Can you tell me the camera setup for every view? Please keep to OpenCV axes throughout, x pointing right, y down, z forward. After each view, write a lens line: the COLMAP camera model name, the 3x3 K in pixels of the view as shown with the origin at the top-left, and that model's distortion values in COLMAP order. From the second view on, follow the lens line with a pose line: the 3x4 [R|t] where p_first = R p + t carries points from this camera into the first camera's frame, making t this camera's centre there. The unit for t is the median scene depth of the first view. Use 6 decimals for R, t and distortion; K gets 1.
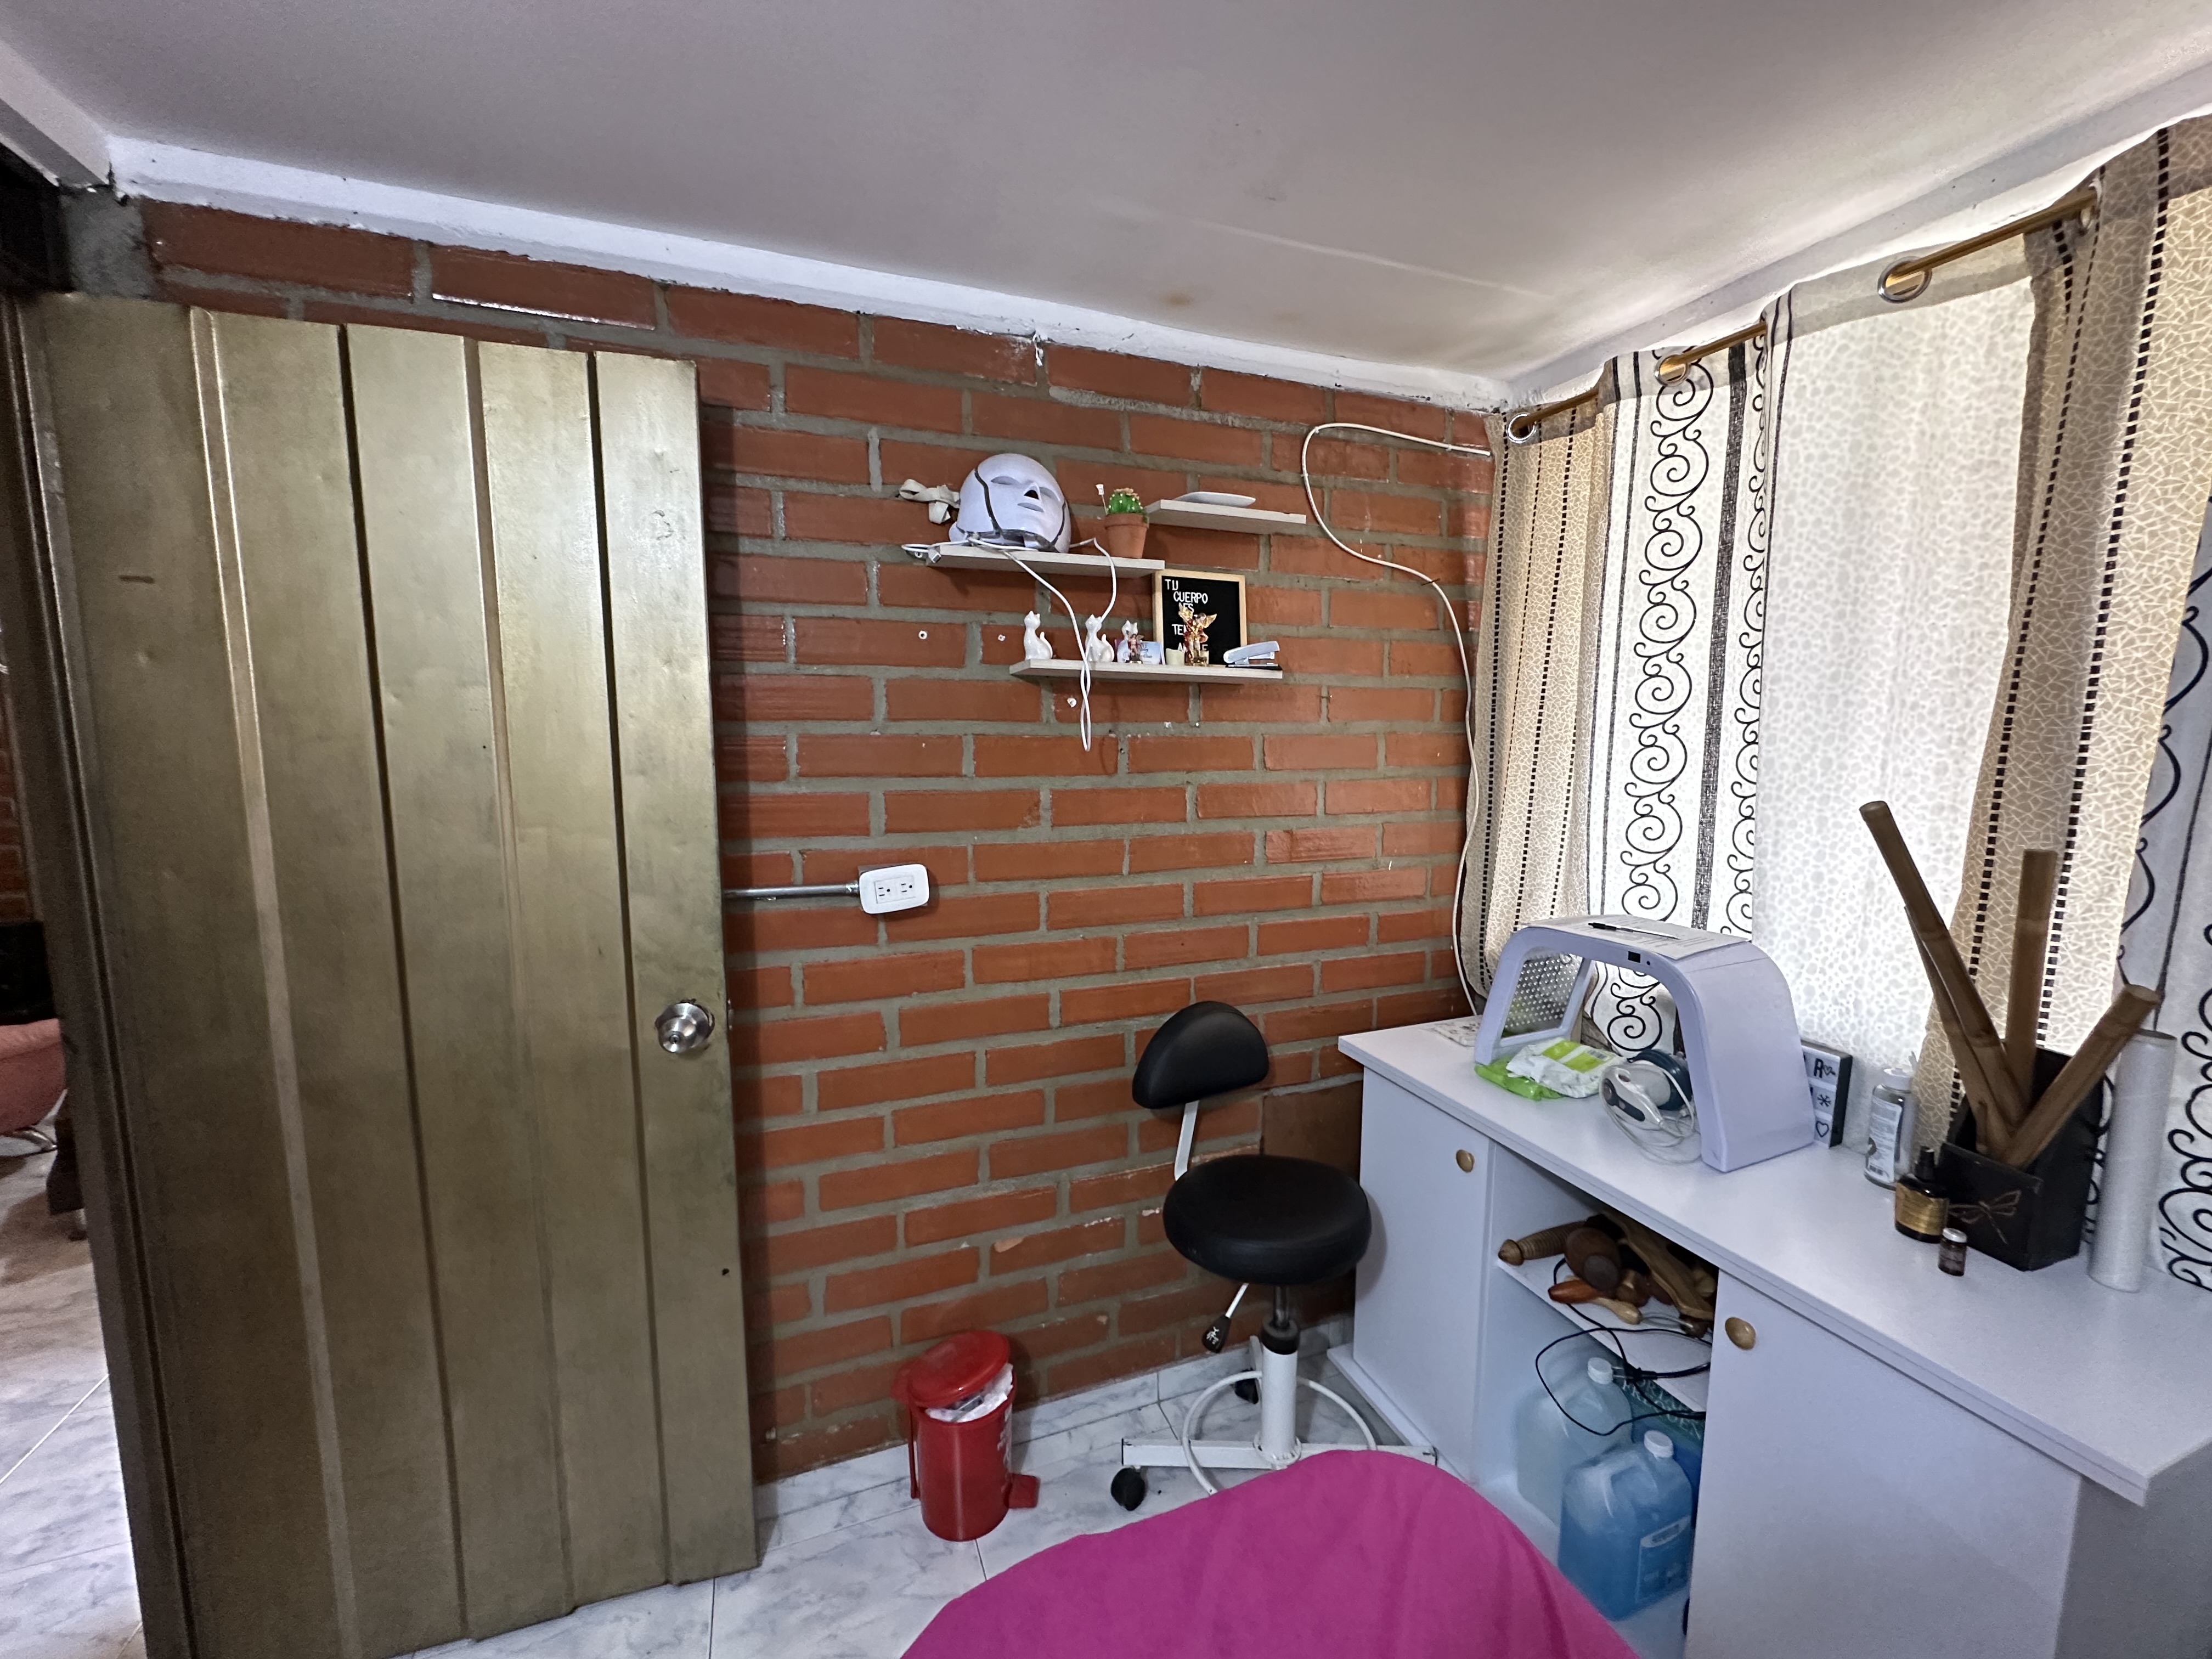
lens RADIAL K [[883.6, 0, 1108.5], [0, 883.6, 827.7], [0, 0, 1]] dist [-0.002629, 0.000664]
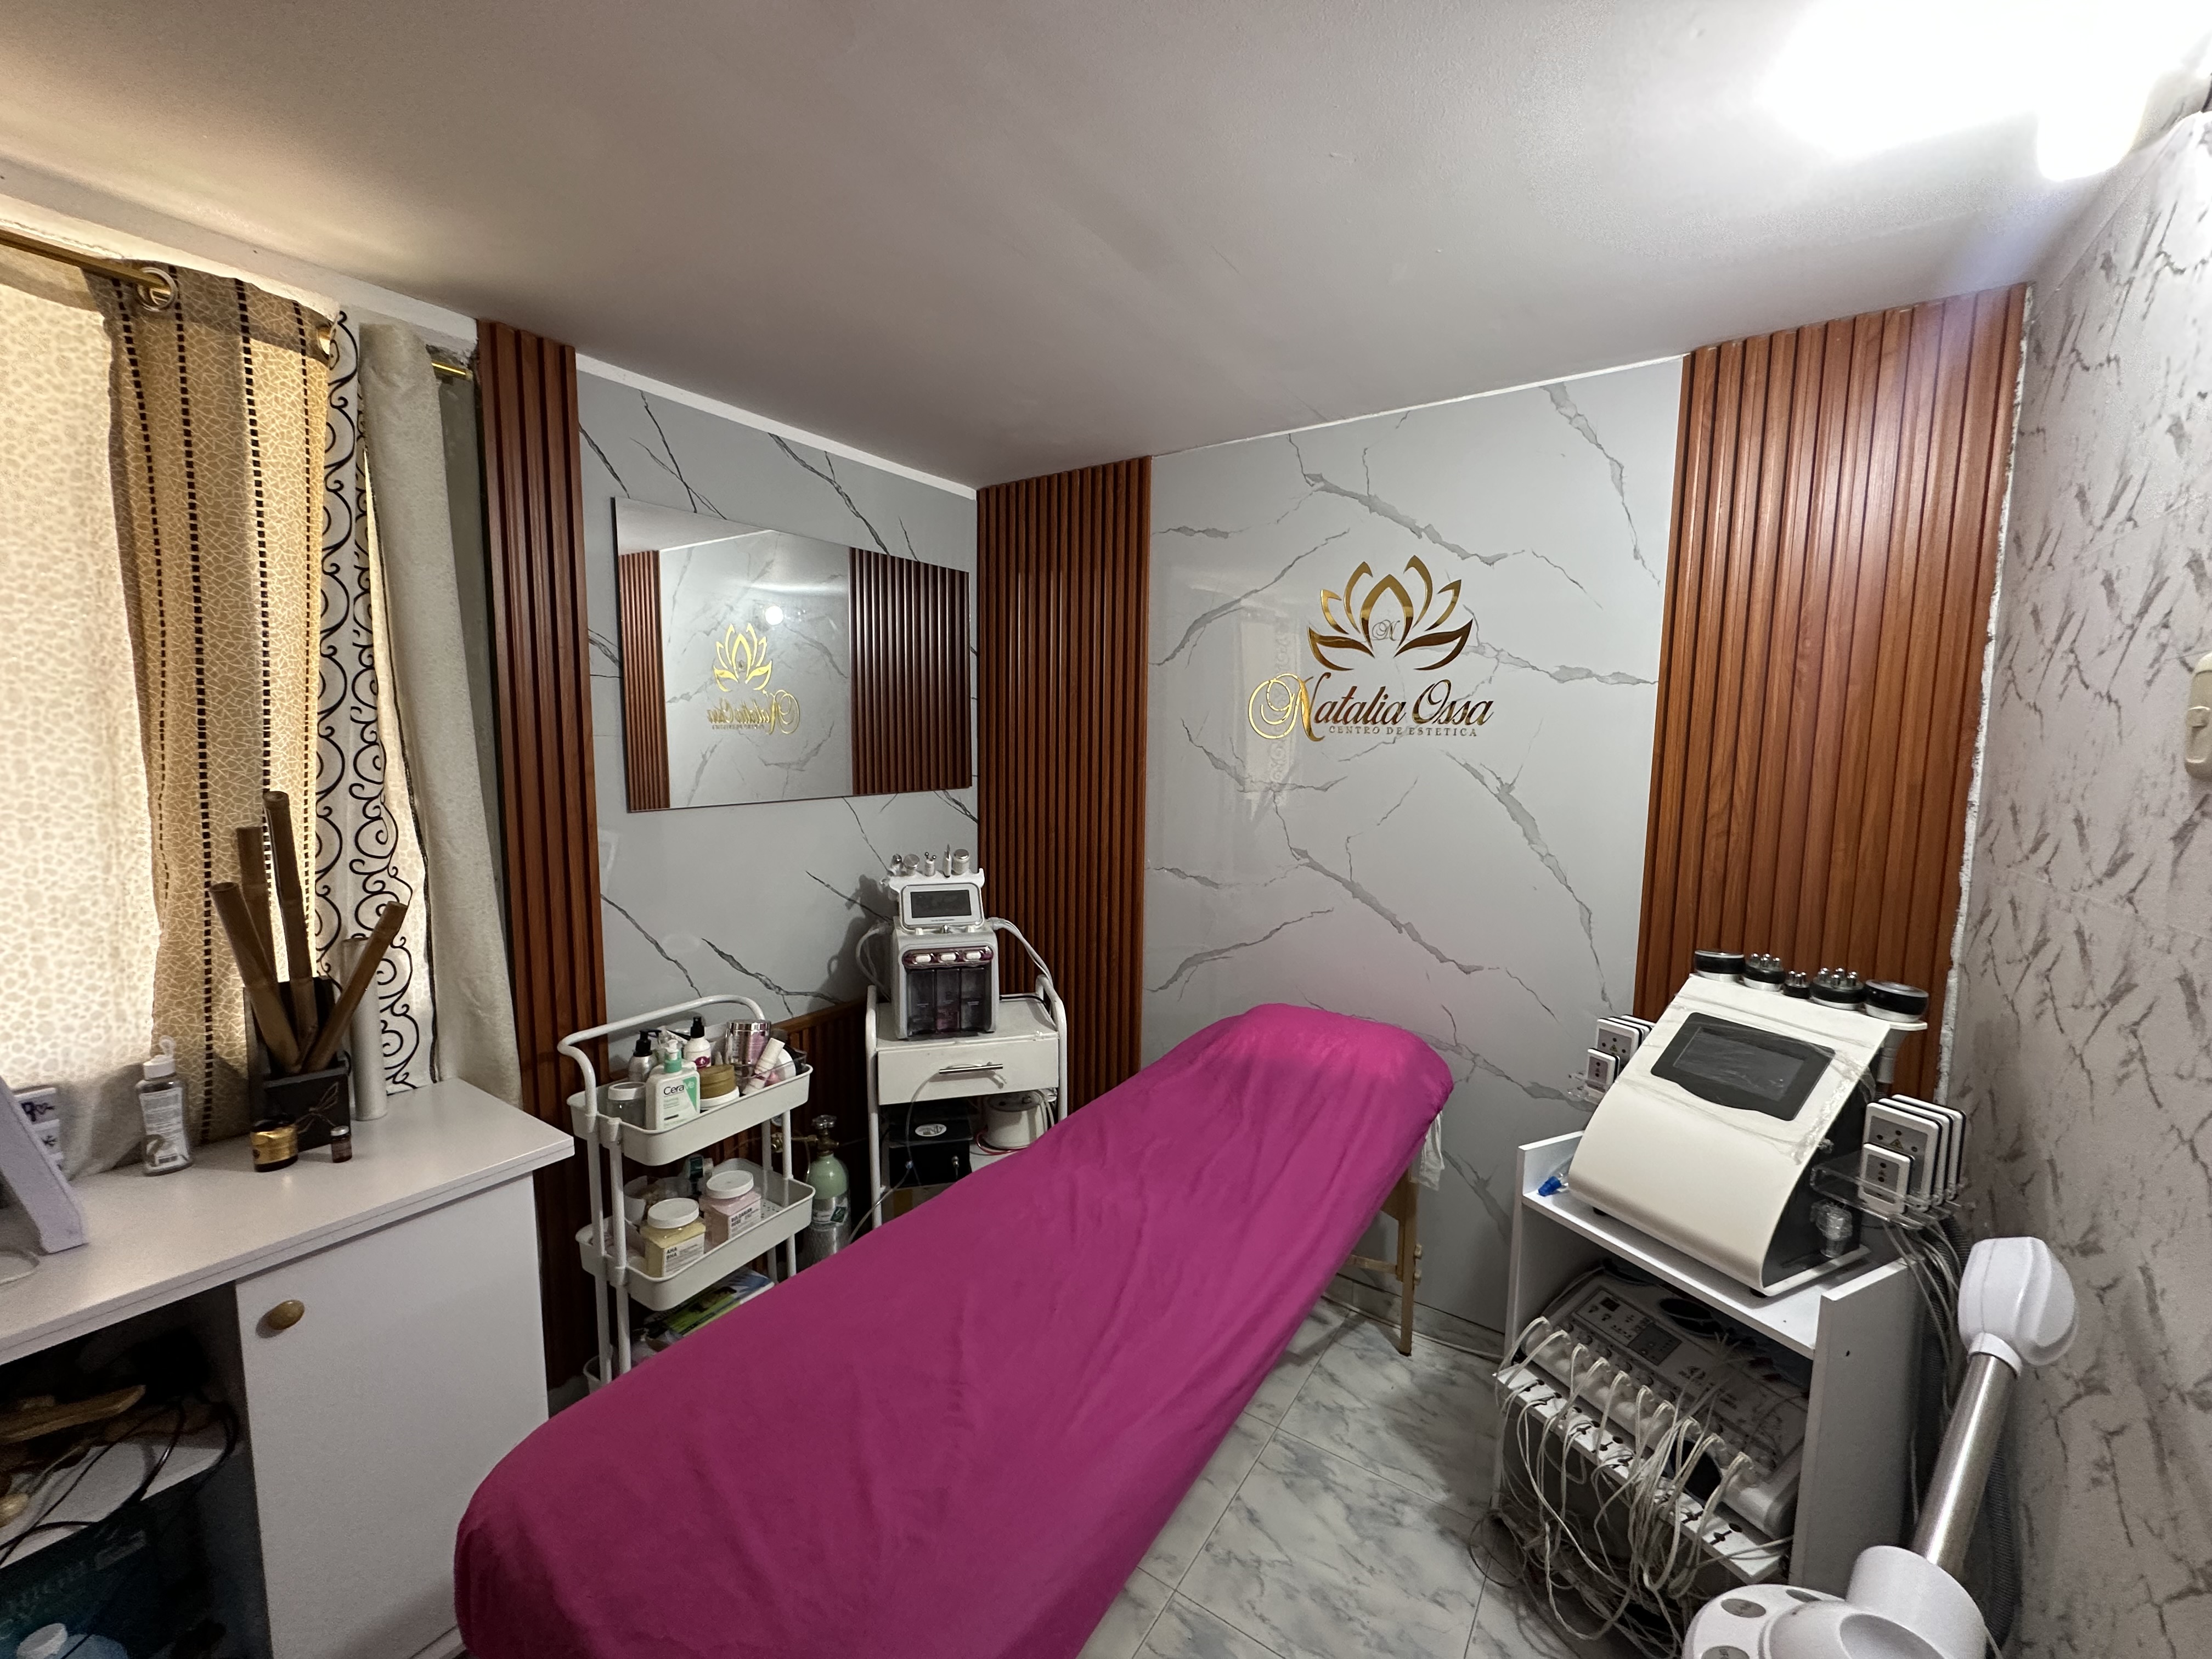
lens RADIAL K [[883.6, 0, 1104.0], [0, 883.6, 830.8], [0, 0, 1]] dist [-0.002629, 0.000664]
pose [[-0.580870, -0.093942, 0.808557, -0.632760], [0.084811, 0.980927, 0.174898, -0.083320], [-0.809566, 0.170167, -0.561824, 0.723376]]
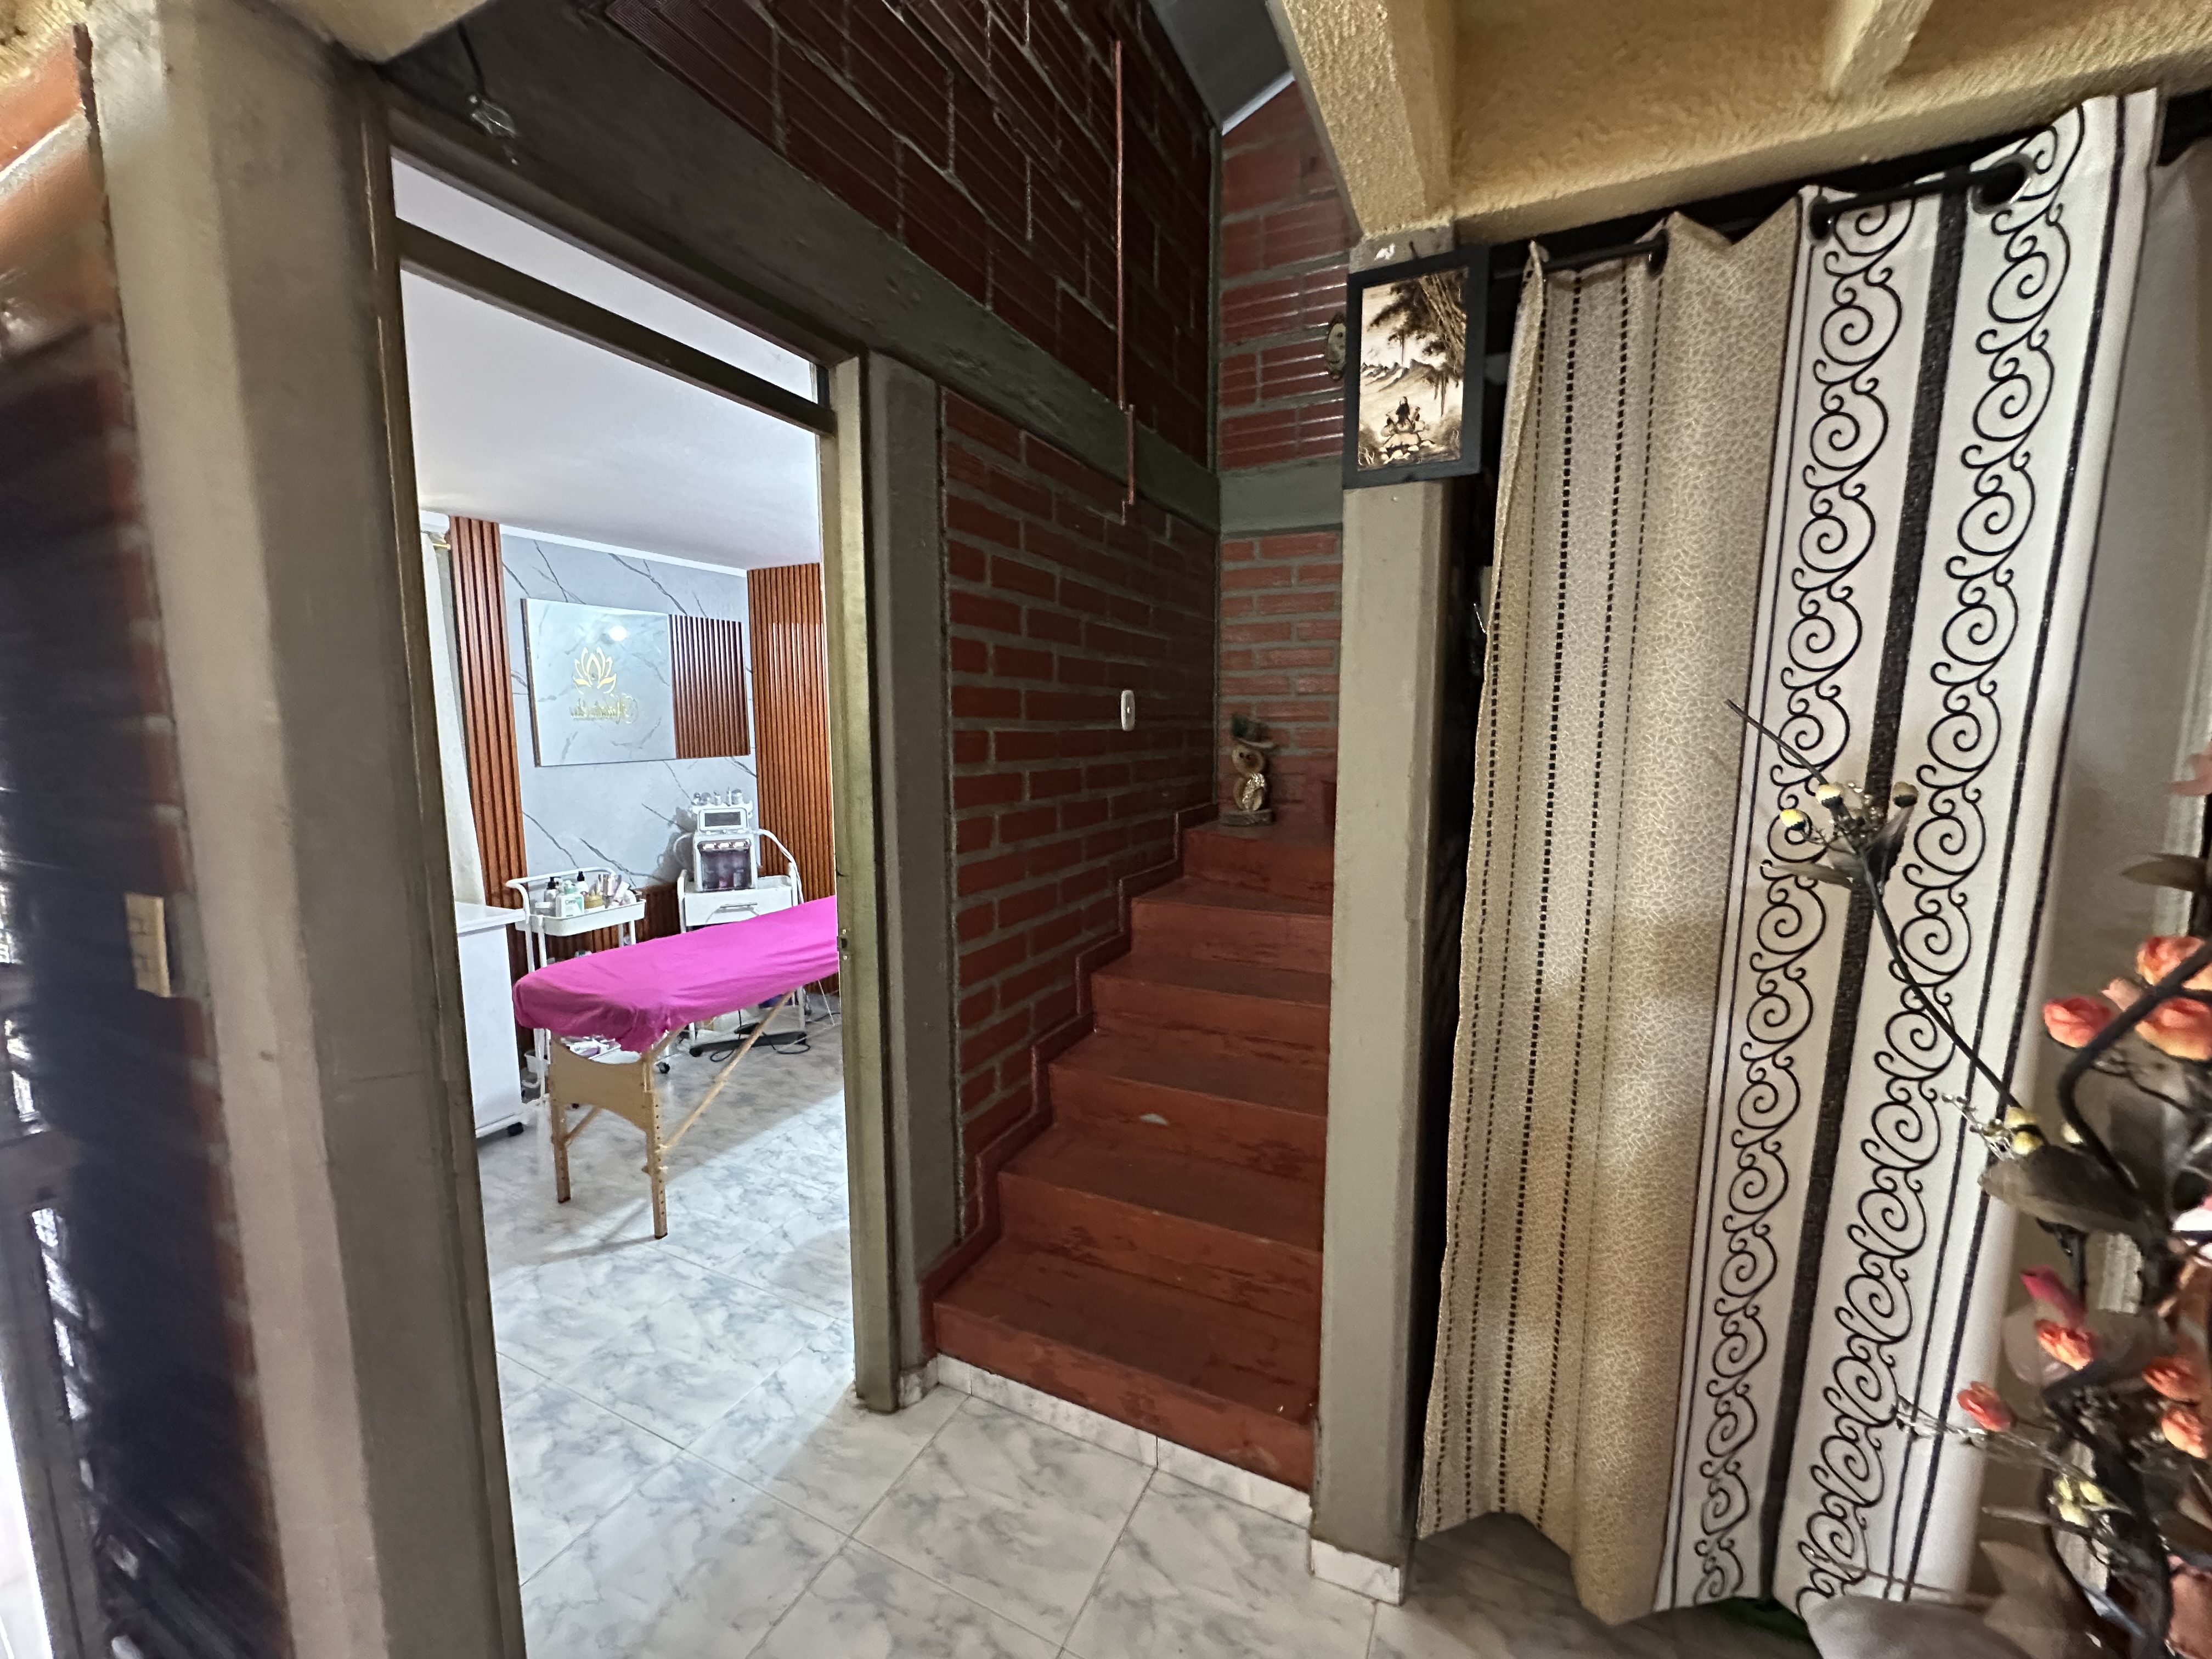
lens RADIAL K [[883.6, 0, 1106.2], [0, 883.6, 839.7], [0, 0, 1]] dist [-0.002629, 0.000664]
pose [[-0.687676, -0.096700, 0.719549, -2.355684], [0.083687, 0.973926, 0.210865, -0.135163], [-0.721178, 0.205224, -0.661653, 1.156290]]
